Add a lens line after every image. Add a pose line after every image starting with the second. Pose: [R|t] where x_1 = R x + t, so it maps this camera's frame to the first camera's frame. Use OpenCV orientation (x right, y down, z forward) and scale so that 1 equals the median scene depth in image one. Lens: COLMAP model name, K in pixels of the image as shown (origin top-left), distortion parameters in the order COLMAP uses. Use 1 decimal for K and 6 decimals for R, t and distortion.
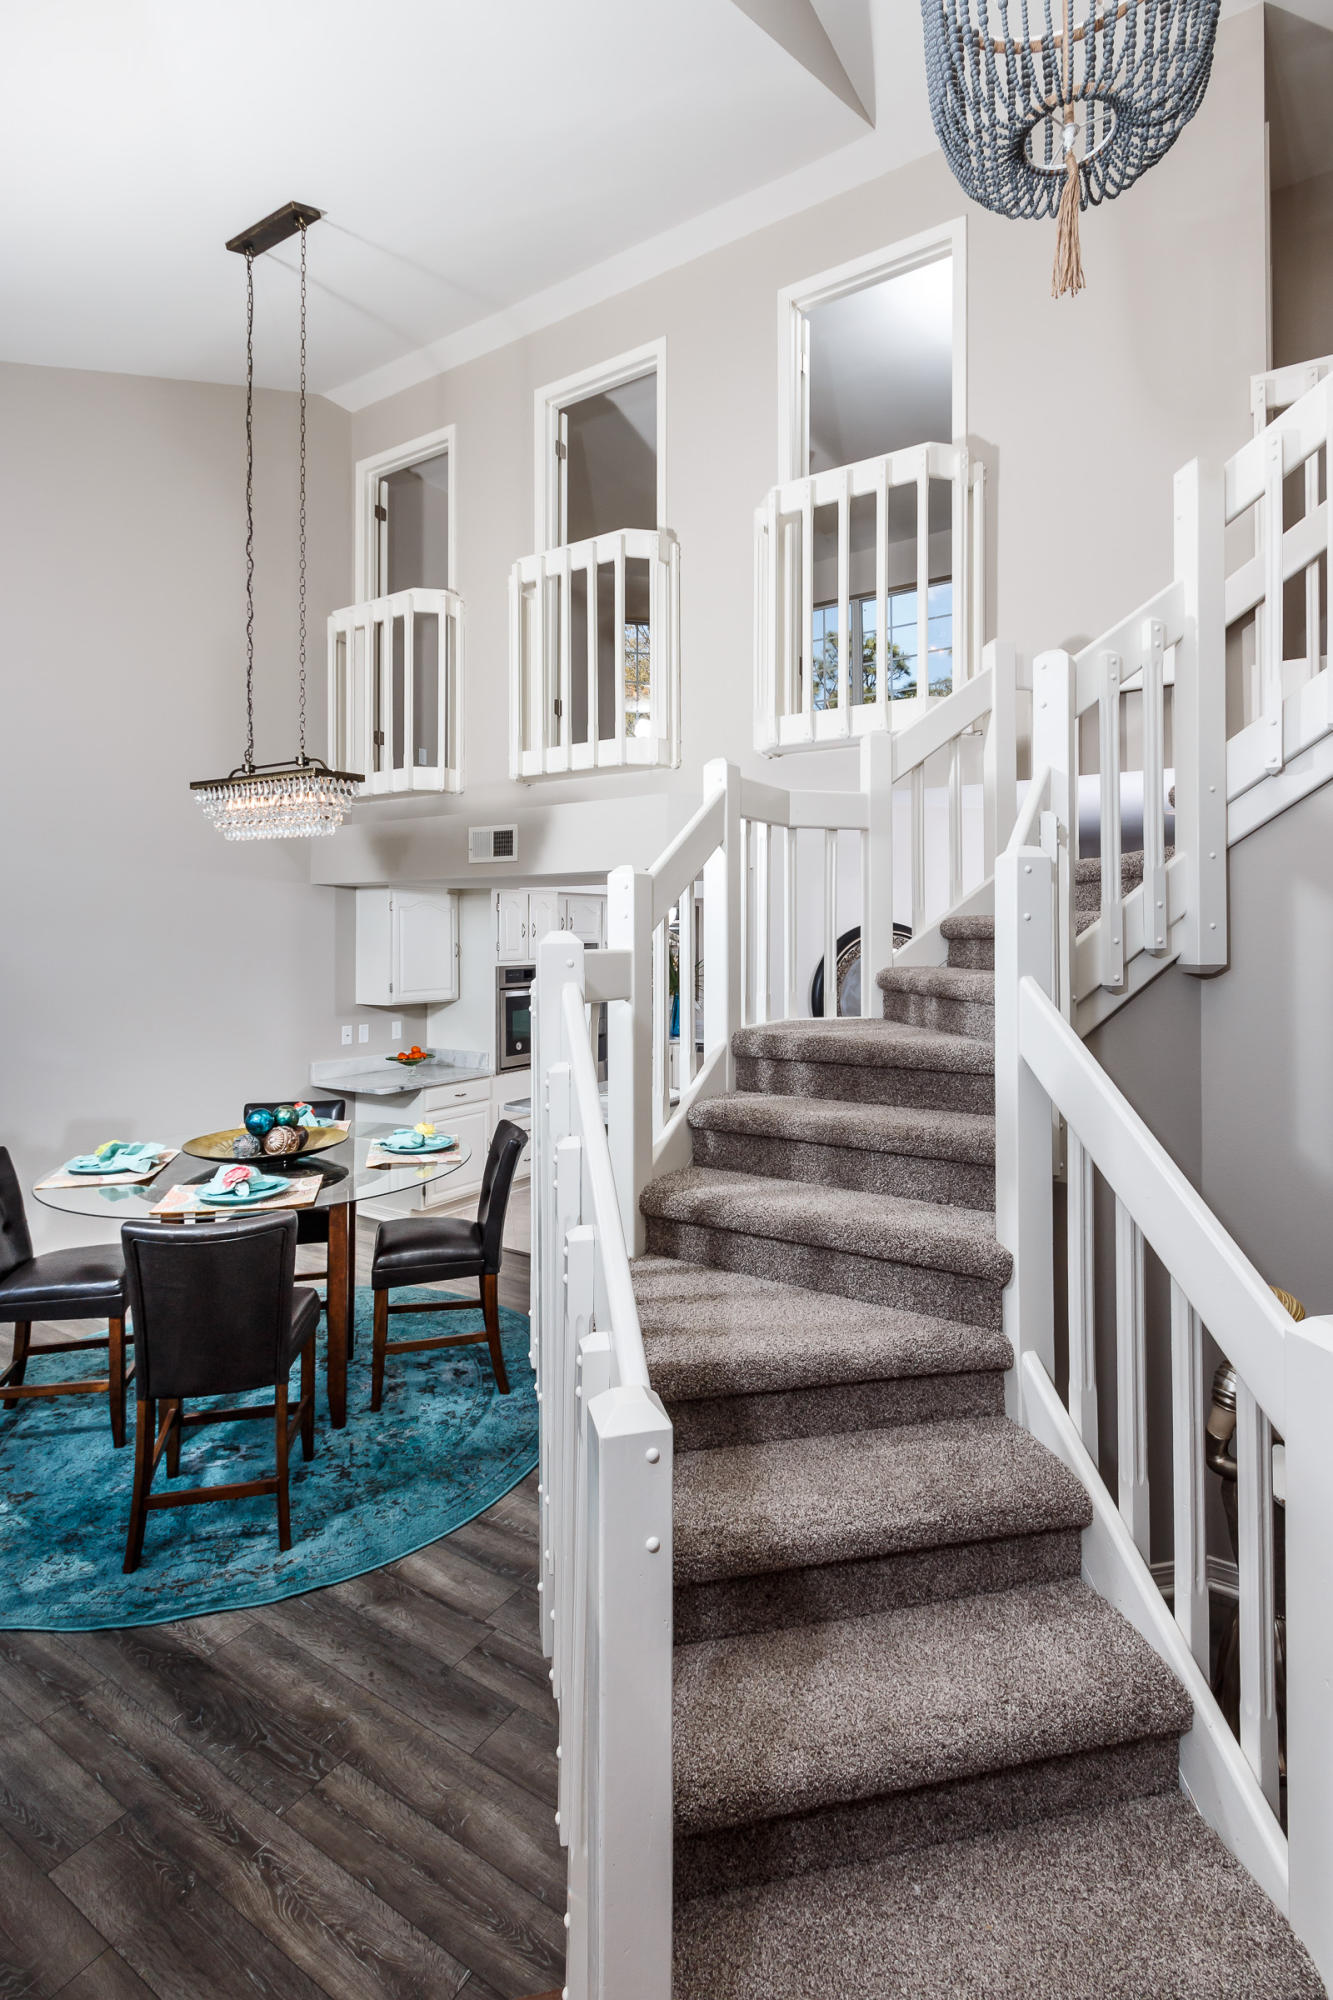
lens RADIAL K [[894.5, 0, 651.1], [0, 894.5, 930.2], [0, 0, 1]] dist [0.010096, -0.004535]
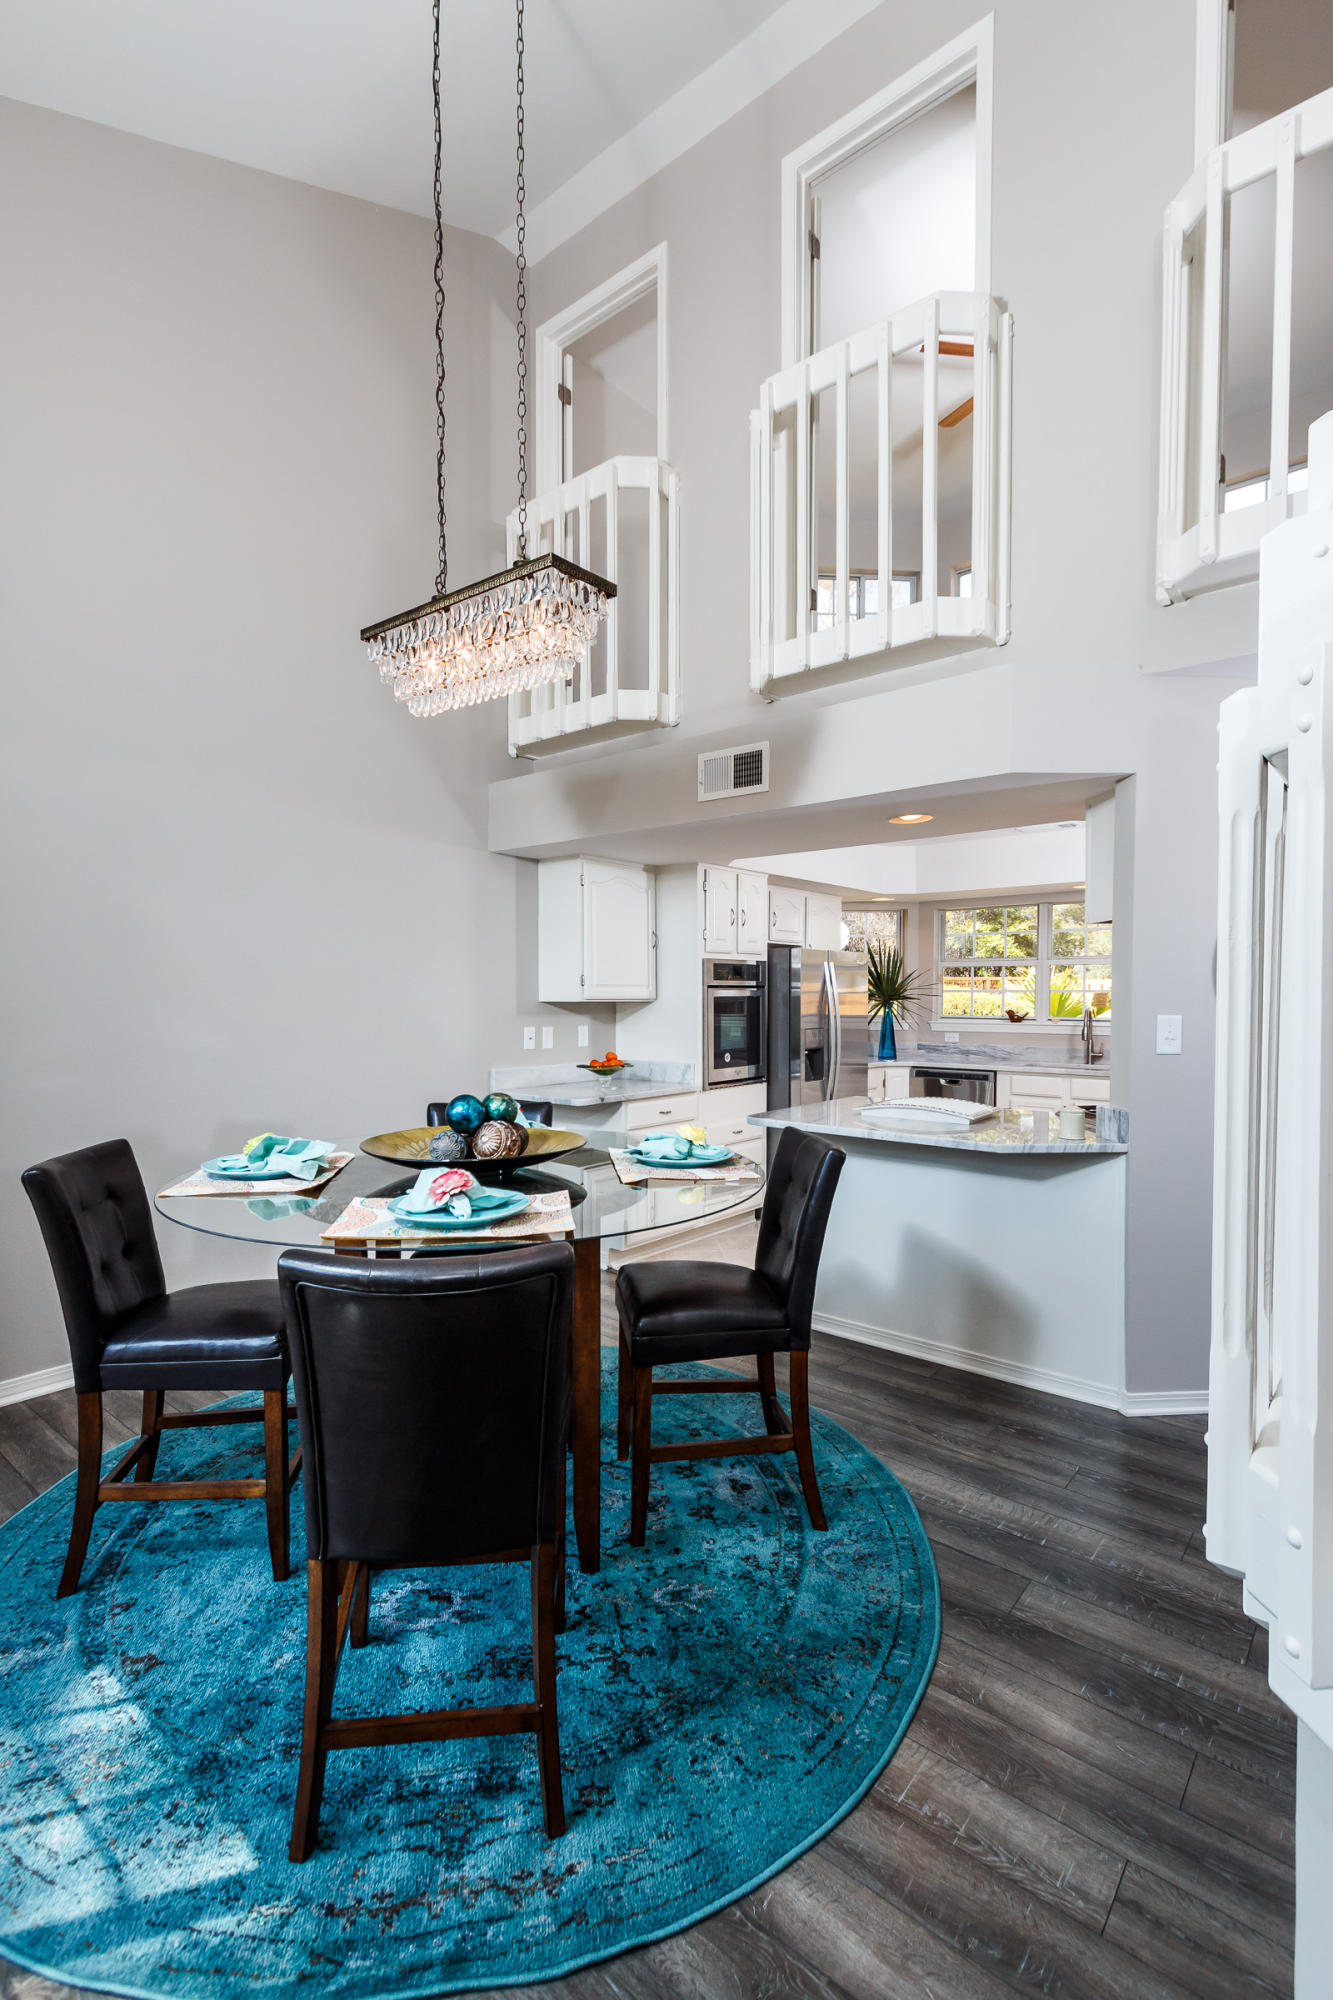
lens RADIAL K [[894.5, 0, 650.6], [0, 894.5, 1009.2], [0, 0, 1]] dist [0.010096, -0.004535]
pose [[0.990398, 0.003360, -0.138204, -0.207694], [0.001288, 0.999437, 0.033529, 0.114771], [0.138239, -0.033385, 0.989836, 0.355088]]
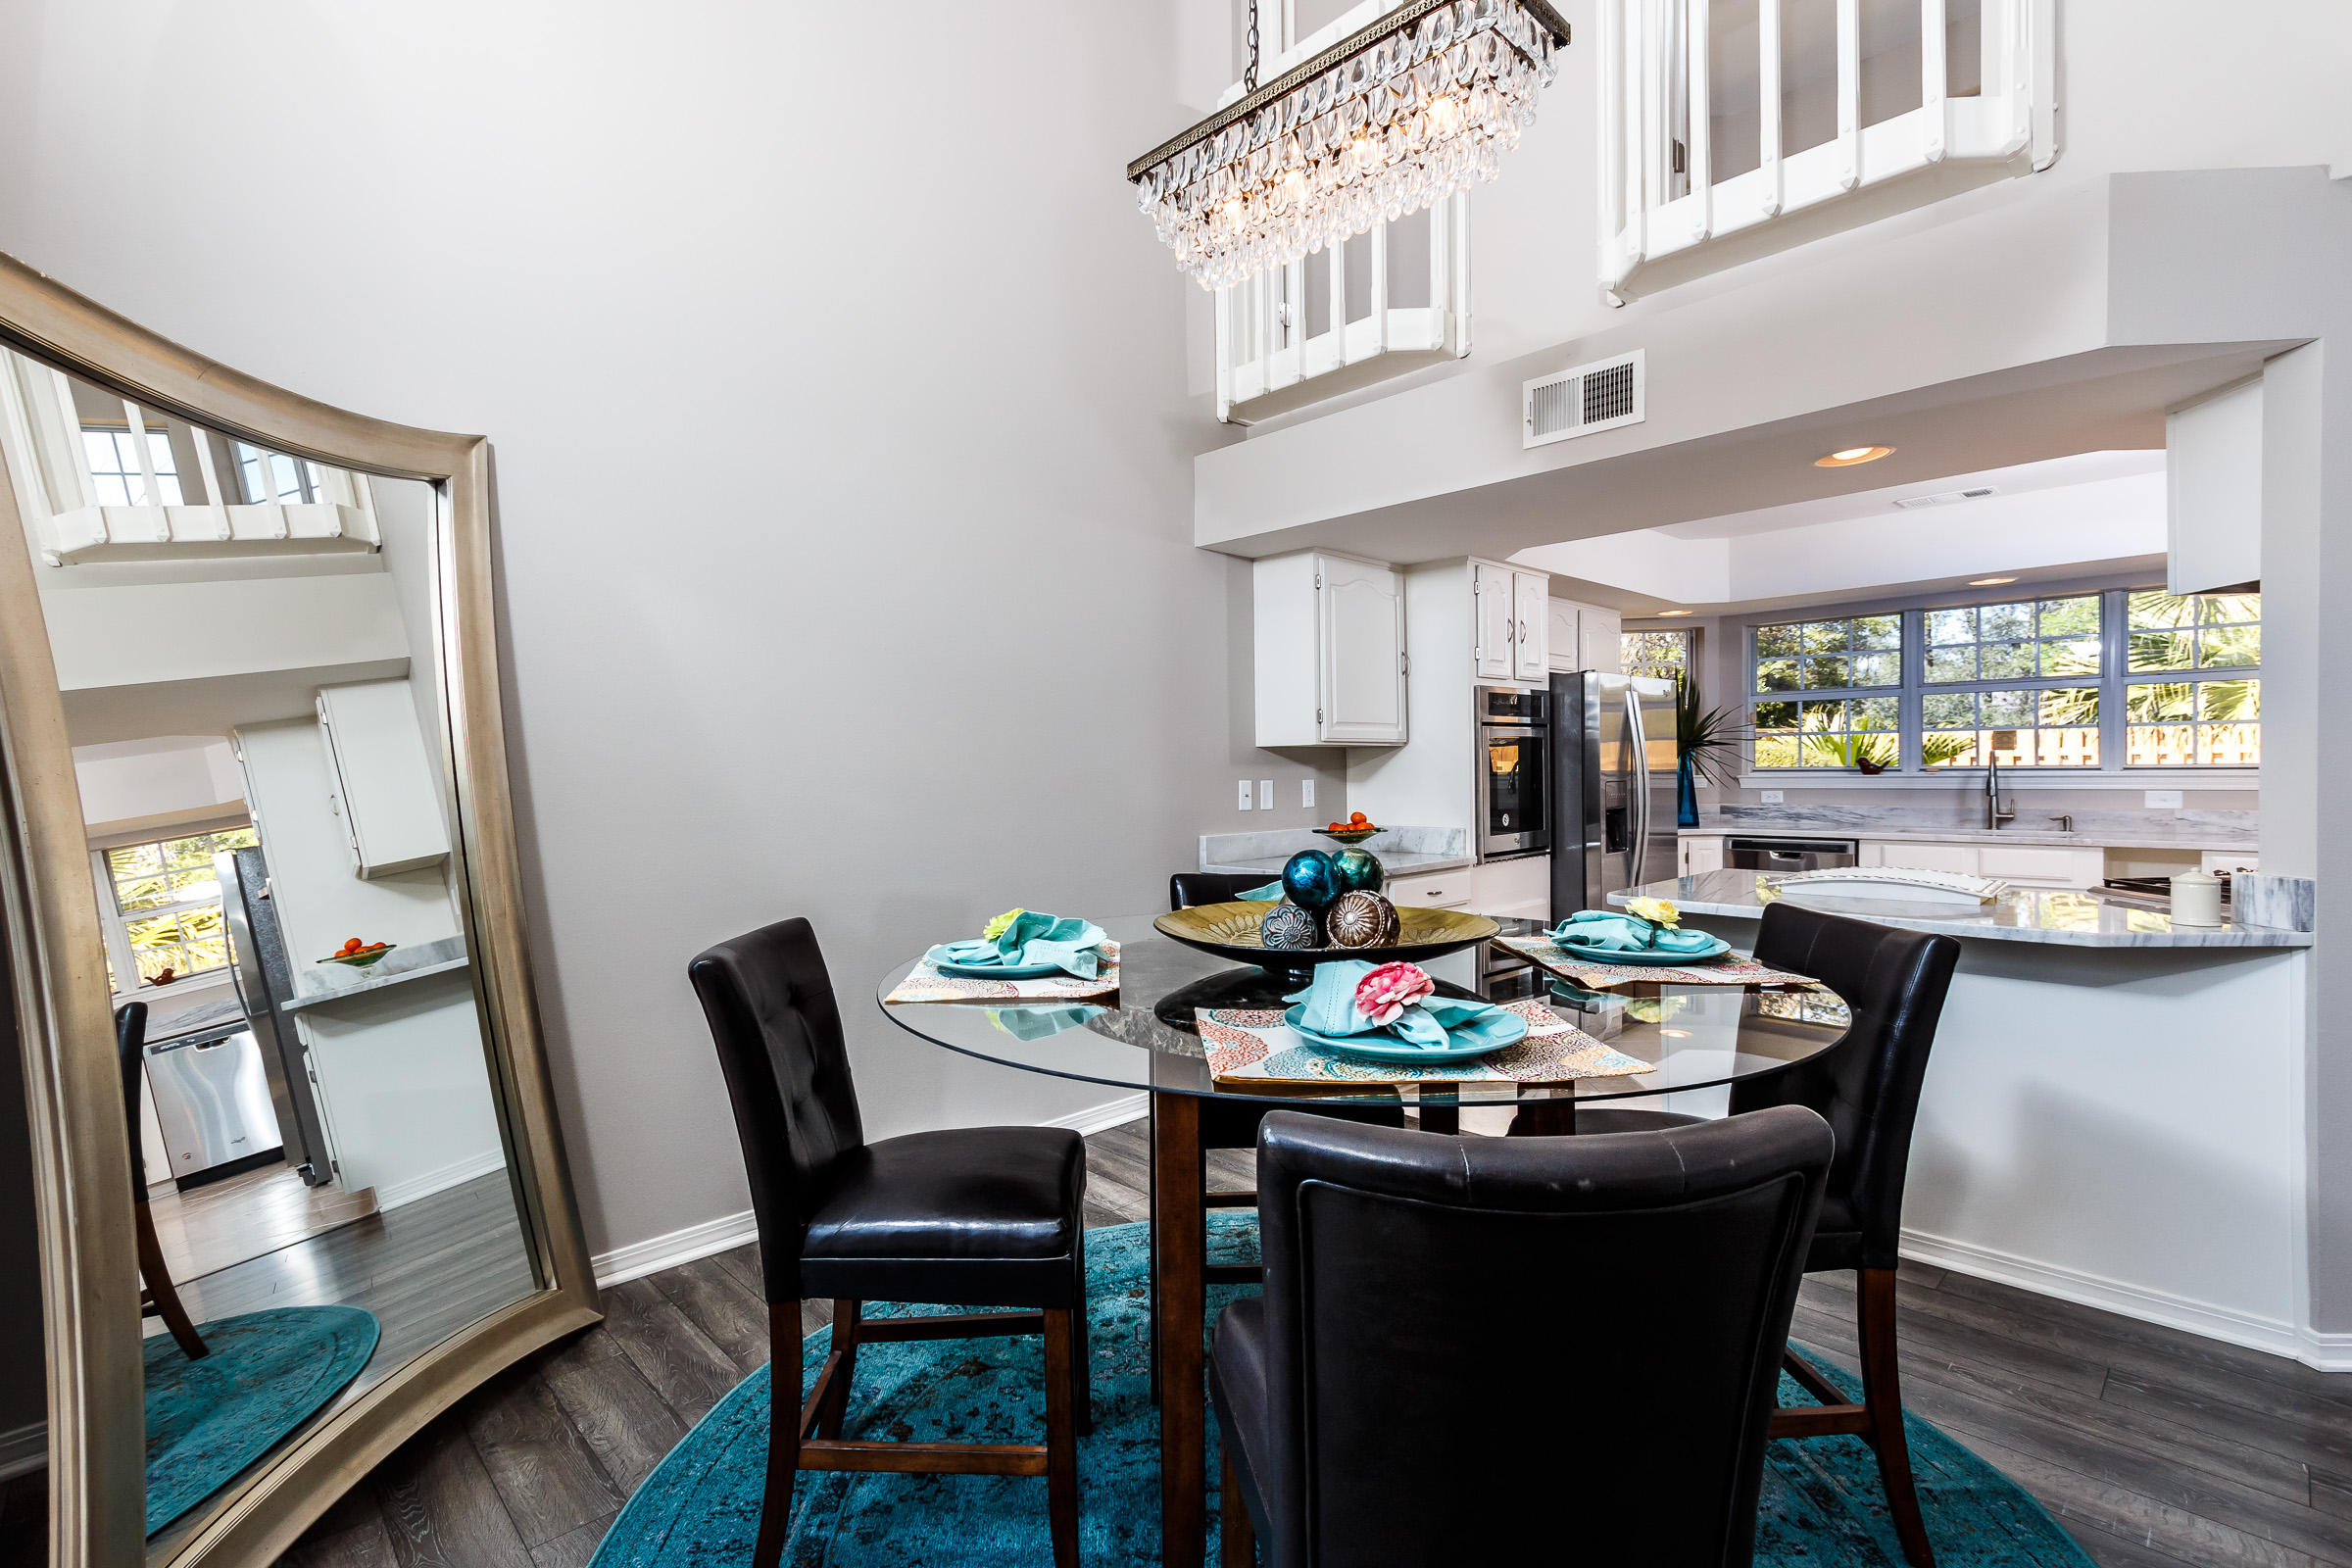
lens RADIAL K [[1052.0, 0, 1162.2], [0, 1052.0, 775.5], [0, 0, 1]] dist [0.010096, -0.004535]
pose [[0.969833, -0.010753, -0.243533, -0.395412], [0.017243, 0.999550, 0.024534, 0.154194], [0.243160, -0.027994, 0.969582, 0.495936]]
